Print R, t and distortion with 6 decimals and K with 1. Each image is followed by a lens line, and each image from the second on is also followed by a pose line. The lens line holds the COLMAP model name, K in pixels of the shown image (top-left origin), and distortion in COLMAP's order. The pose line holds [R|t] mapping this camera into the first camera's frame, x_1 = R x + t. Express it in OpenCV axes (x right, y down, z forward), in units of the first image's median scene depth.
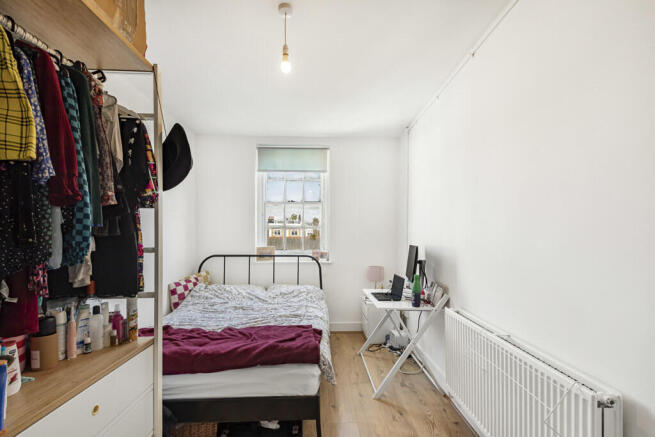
lens RADIAL K [[291.1, 0, 330.2], [0, 291.1, 226.1], [0, 0, 1]] dist [0.042490, -0.020048]
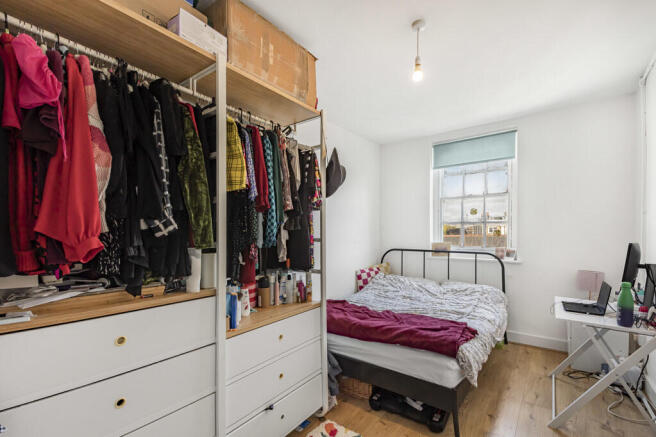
lens RADIAL K [[290.8, 0, 330.0], [0, 290.8, 211.4], [0, 0, 1]] dist [0.000183, -0.000303]
pose [[0.765752, -0.052523, -0.640988, 0.266201], [0.024217, 0.998308, -0.052871, 0.015543], [0.642680, 0.024963, 0.765728, -0.030915]]
